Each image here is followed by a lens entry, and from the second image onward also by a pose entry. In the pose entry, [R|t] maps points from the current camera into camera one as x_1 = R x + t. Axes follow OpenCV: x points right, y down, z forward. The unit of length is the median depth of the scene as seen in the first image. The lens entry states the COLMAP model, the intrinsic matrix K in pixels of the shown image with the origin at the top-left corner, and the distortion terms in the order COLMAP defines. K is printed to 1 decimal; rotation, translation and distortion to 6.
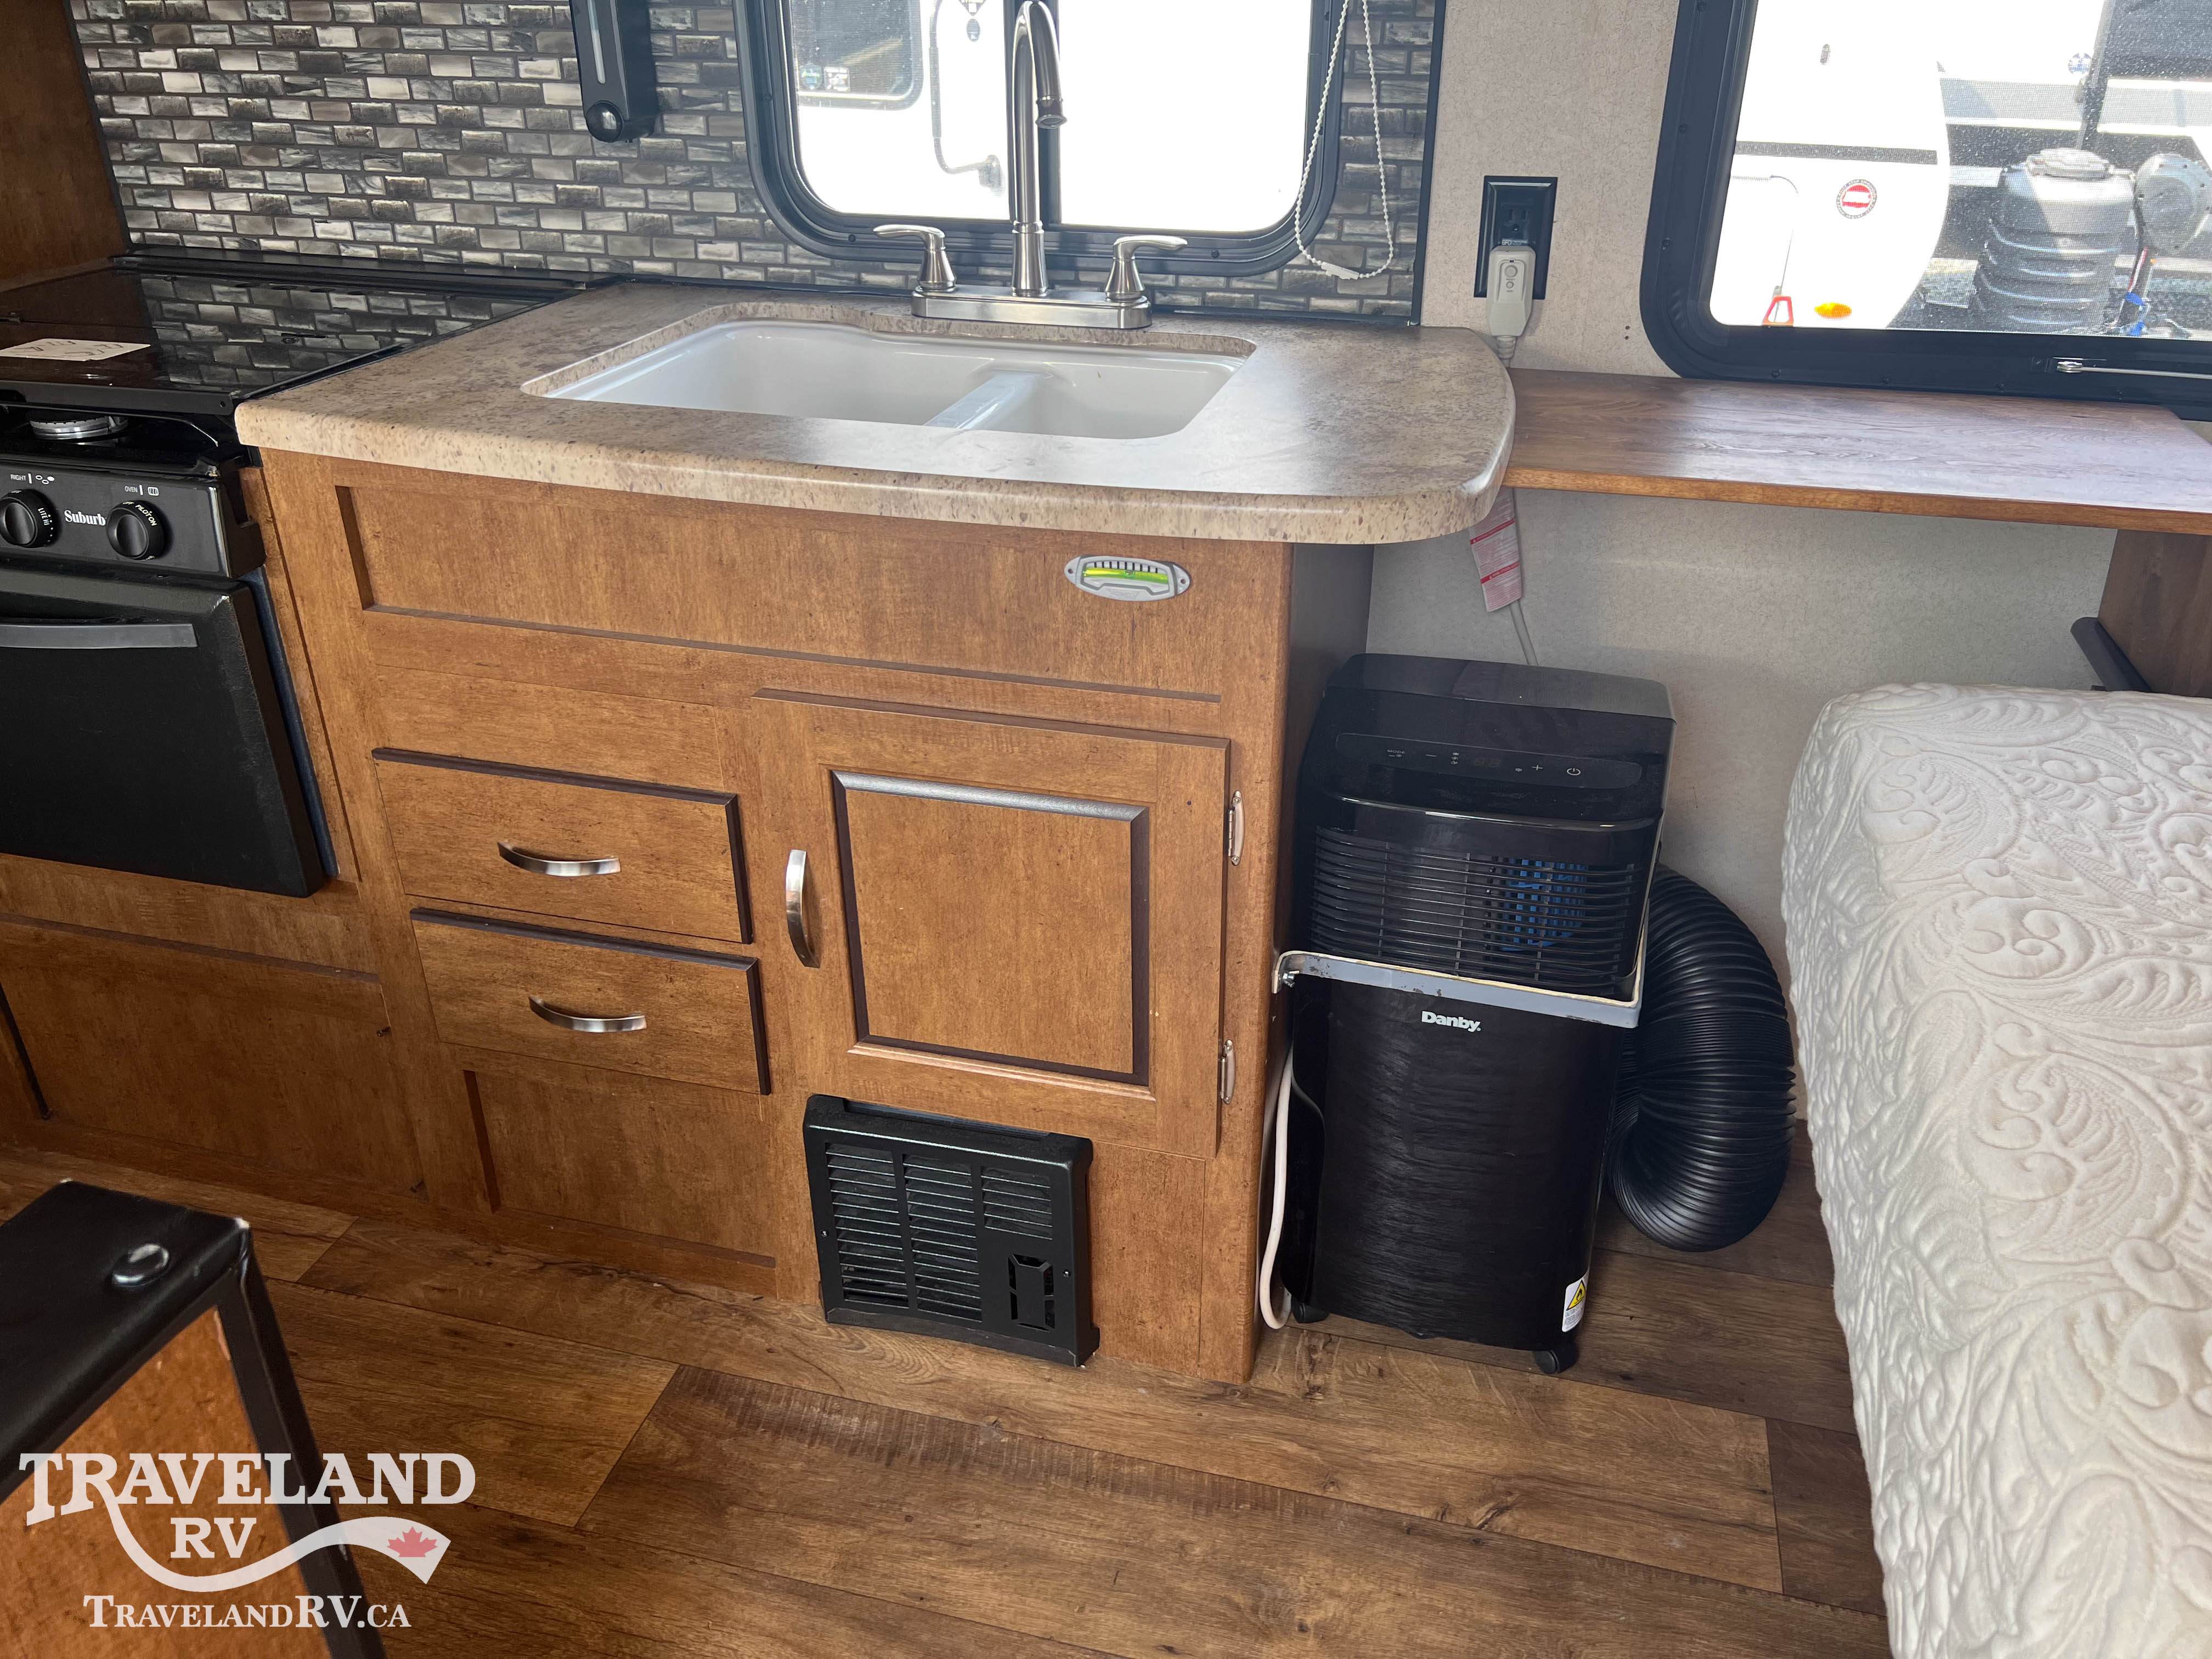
lens RADIAL K [[1671.0, 0, 1132.9], [0, 1671.0, 834.3], [0, 0, 1]] dist [0.056055, -0.068602]
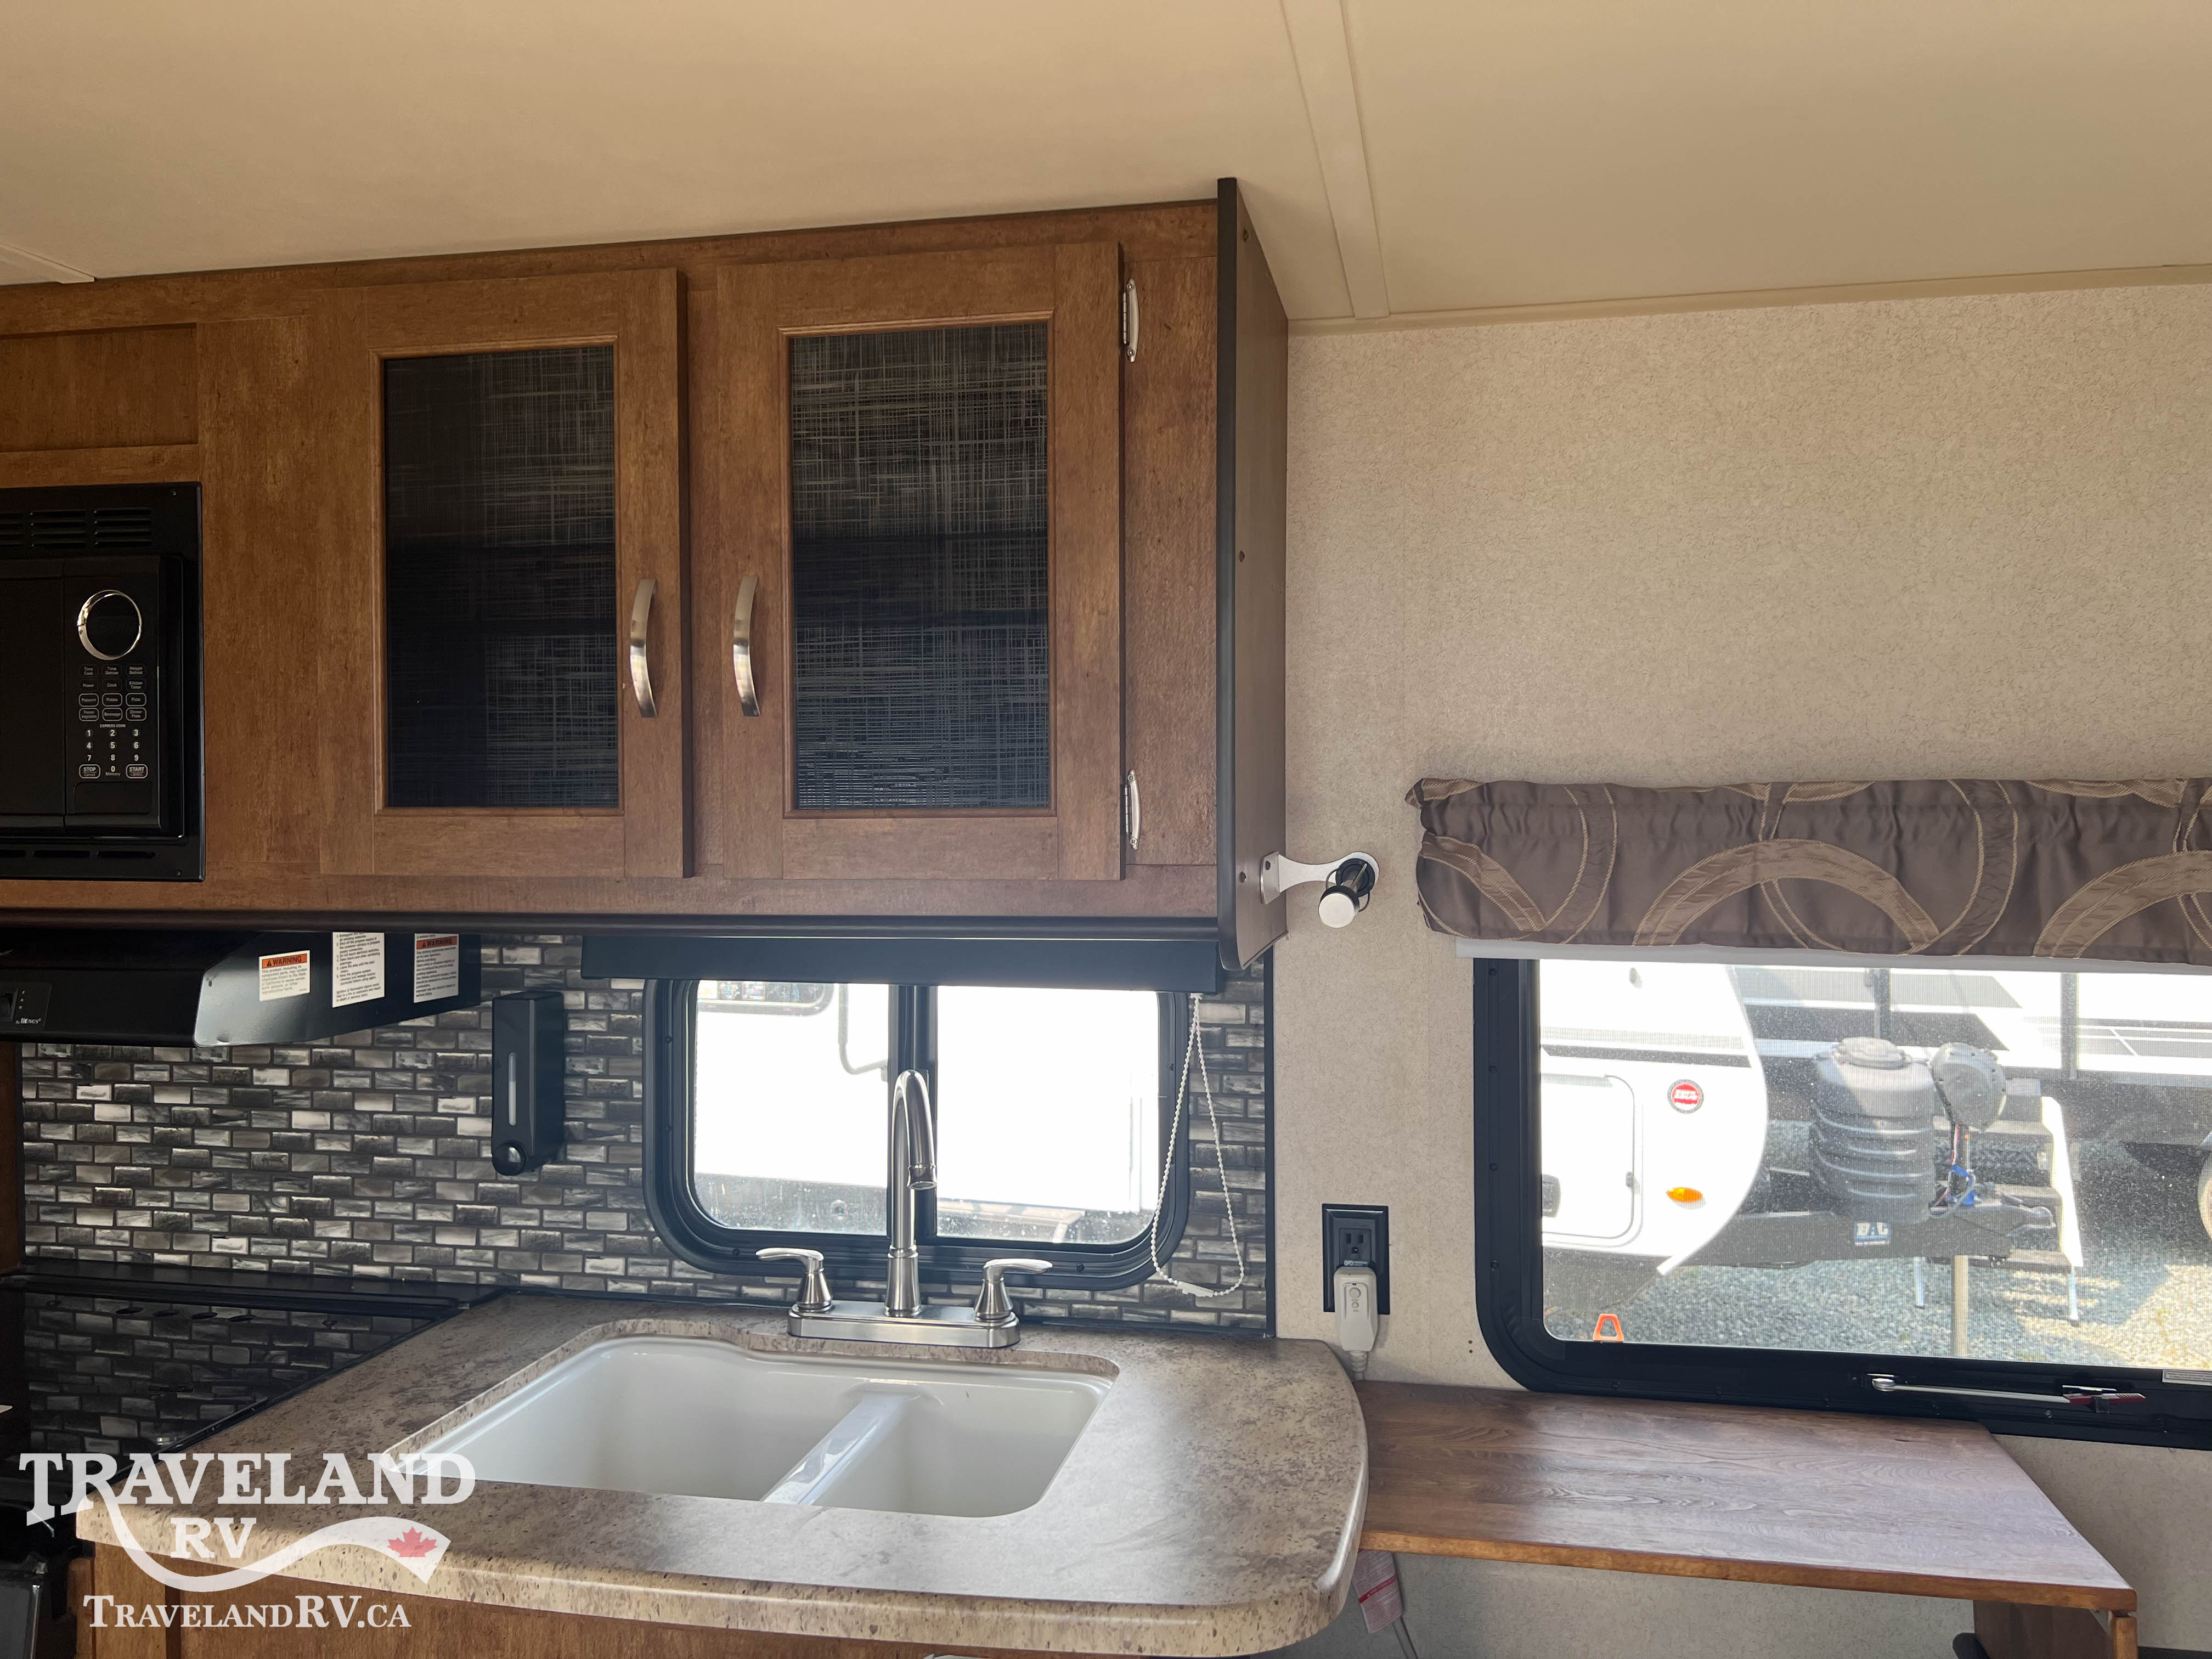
lens RADIAL K [[1671.0, 0, 1130.8], [0, 1671.0, 825.6], [0, 0, 1]] dist [0.056055, -0.068602]
pose [[0.998290, -0.005324, 0.058211, 0.021472], [0.031673, 0.886247, -0.462128, -0.105108], [-0.049129, 0.463182, 0.884901, -0.071005]]
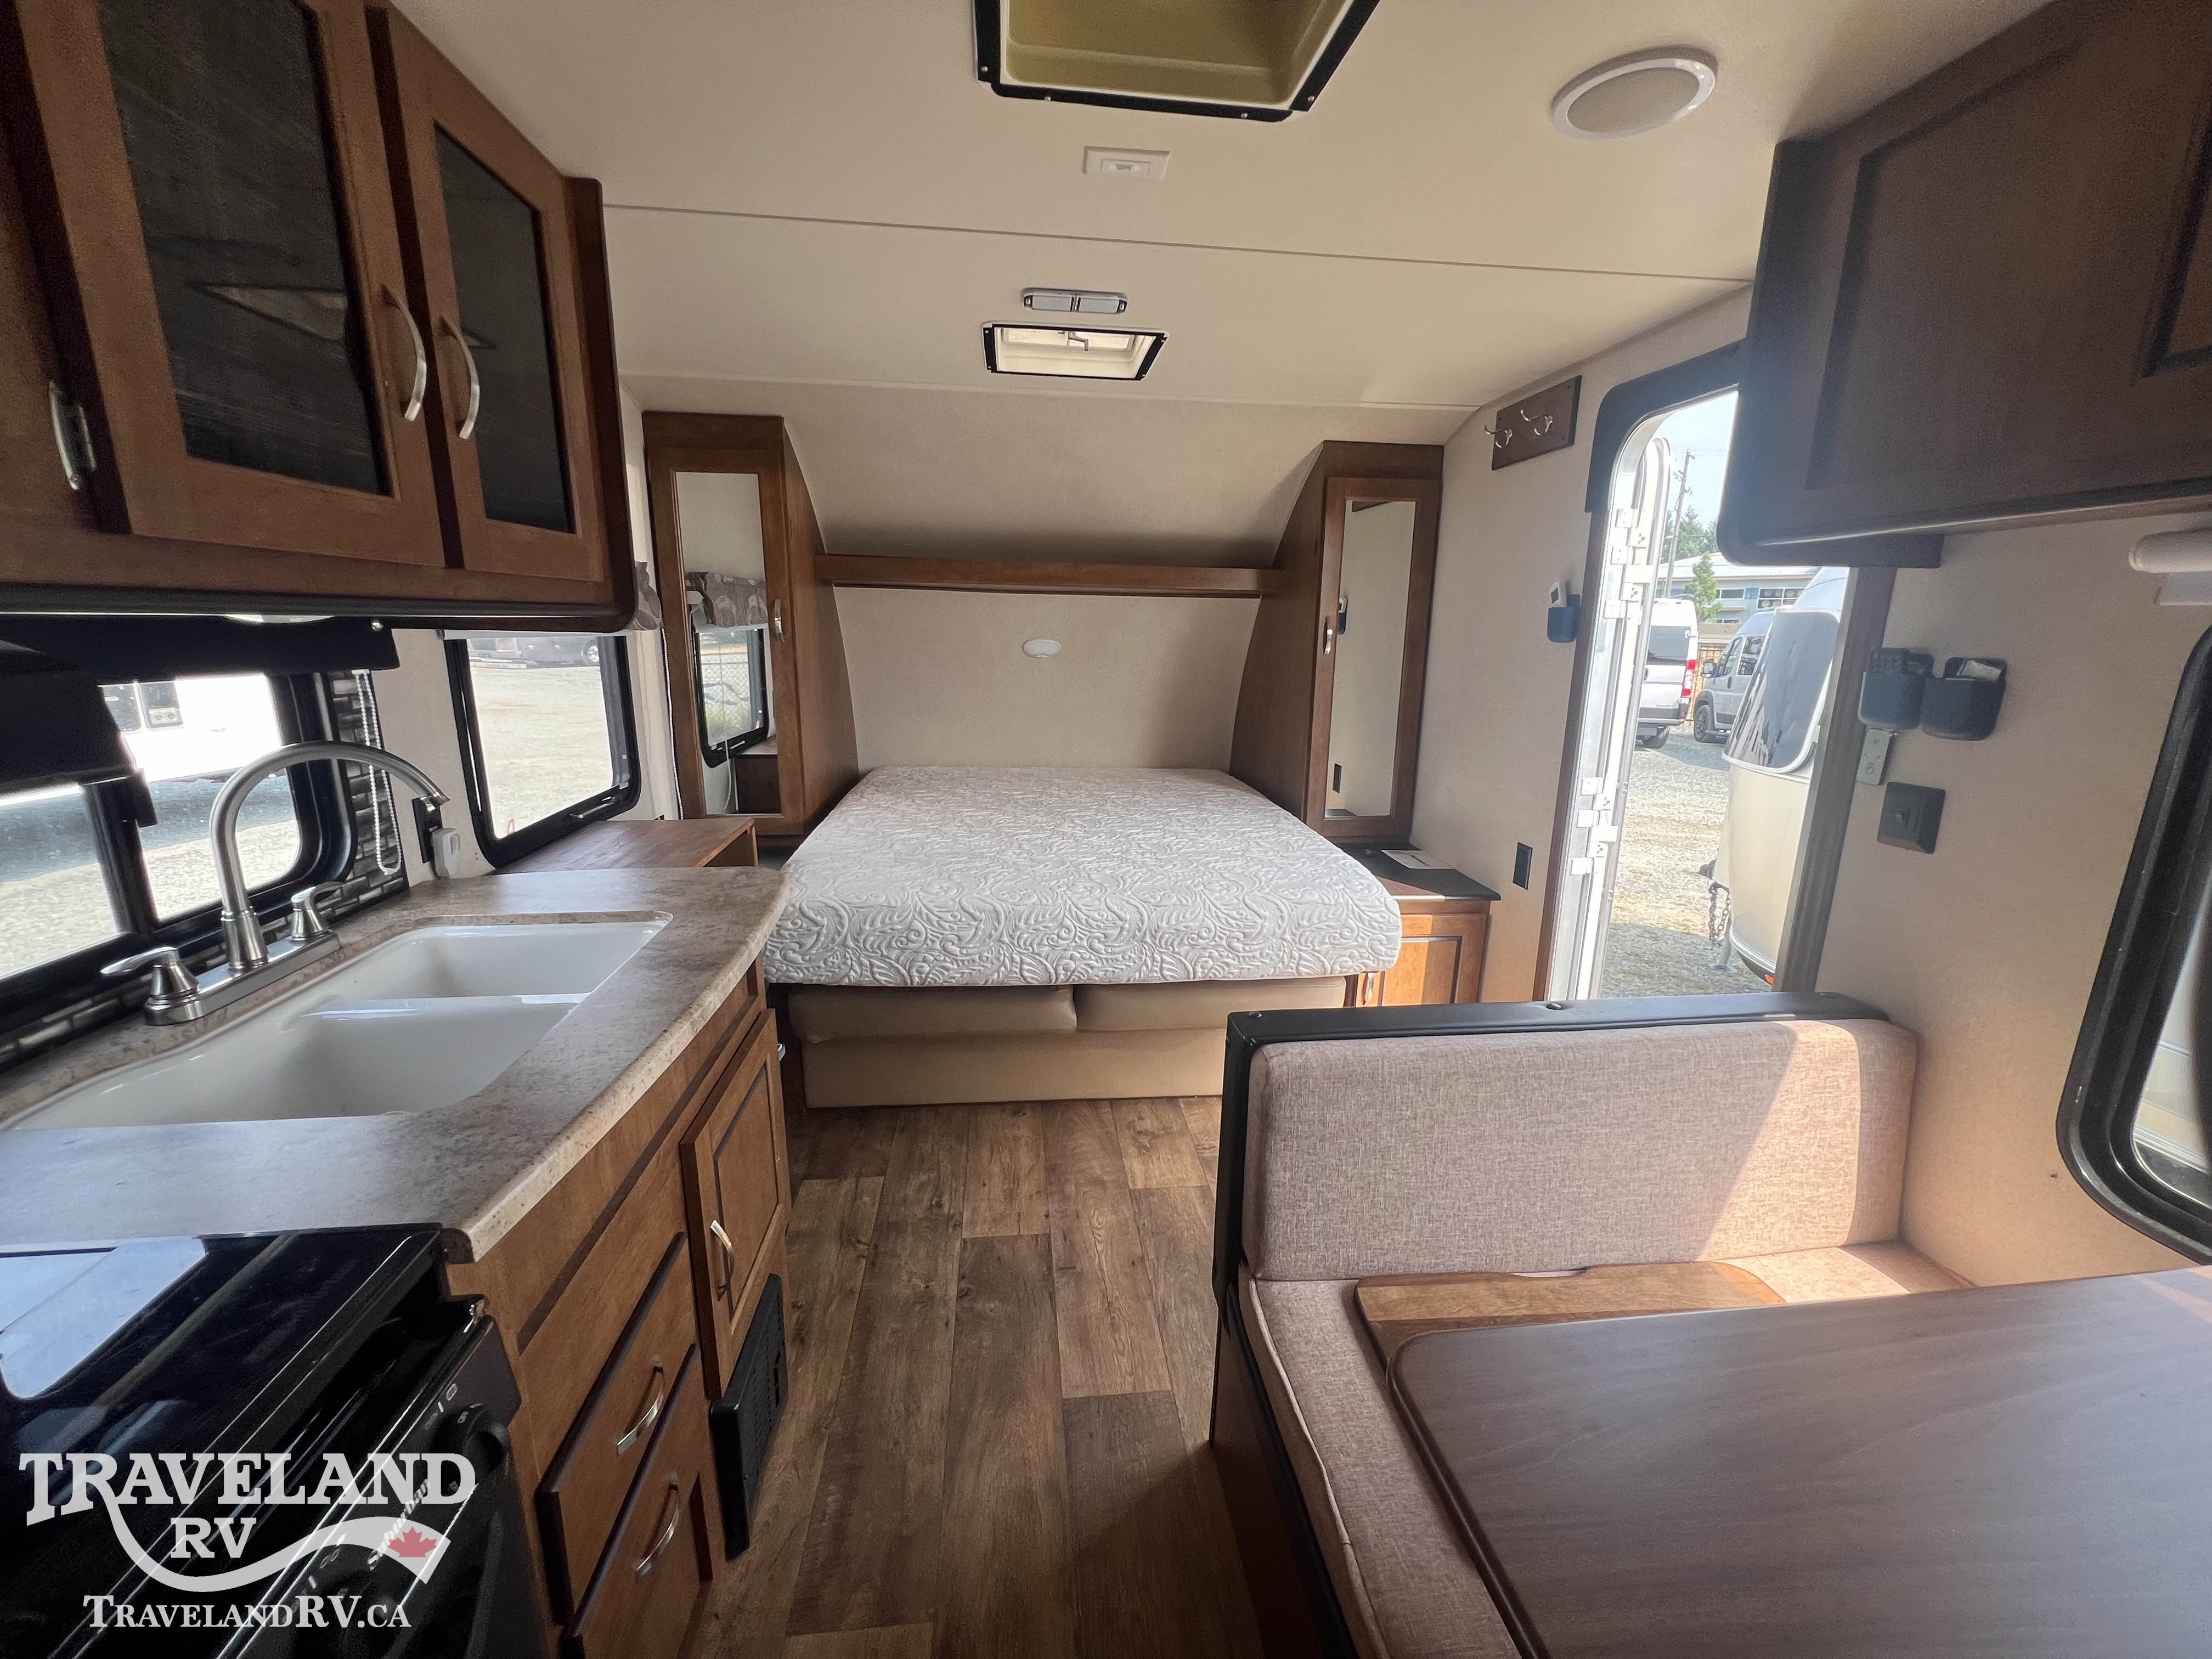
lens RADIAL K [[891.2, 0, 1105.4], [0, 891.2, 833.5], [0, 0, 1]] dist [-0.003405, 0.000874]
pose [[-0.357326, -0.221178, 0.907413, -0.869672], [0.431365, 0.822644, 0.370381, -0.379430], [-0.828398, 0.523773, -0.198544, 0.579694]]
